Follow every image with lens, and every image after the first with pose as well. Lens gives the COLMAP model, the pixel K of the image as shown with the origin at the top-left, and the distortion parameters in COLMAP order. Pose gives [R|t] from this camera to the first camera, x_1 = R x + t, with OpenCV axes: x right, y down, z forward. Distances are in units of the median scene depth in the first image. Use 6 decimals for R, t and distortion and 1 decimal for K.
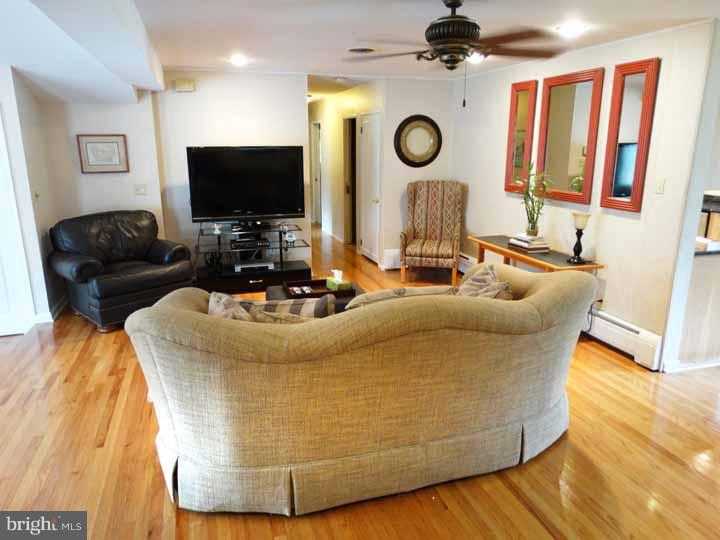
lens RADIAL K [[505.9, 0, 360.0], [0, 505.9, 270.0], [0, 0, 1]] dist [0.007907, 0.001355]
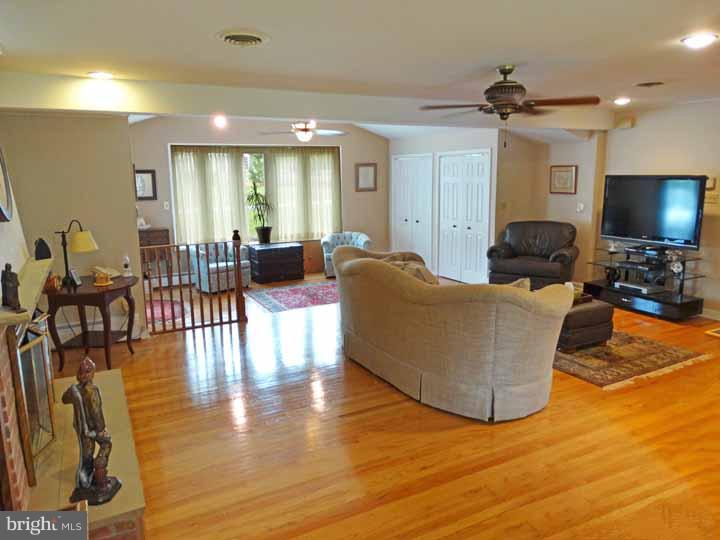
lens RADIAL K [[535.0, 0, 360.0], [0, 535.0, 270.0], [0, 0, 1]] dist [0.002378, 0.001943]
pose [[0.183855, 0.178460, -0.966617, 1.017583], [-0.232545, 0.963362, 0.133628, -0.078144], [0.955050, 0.200213, 0.218619, 0.274308]]
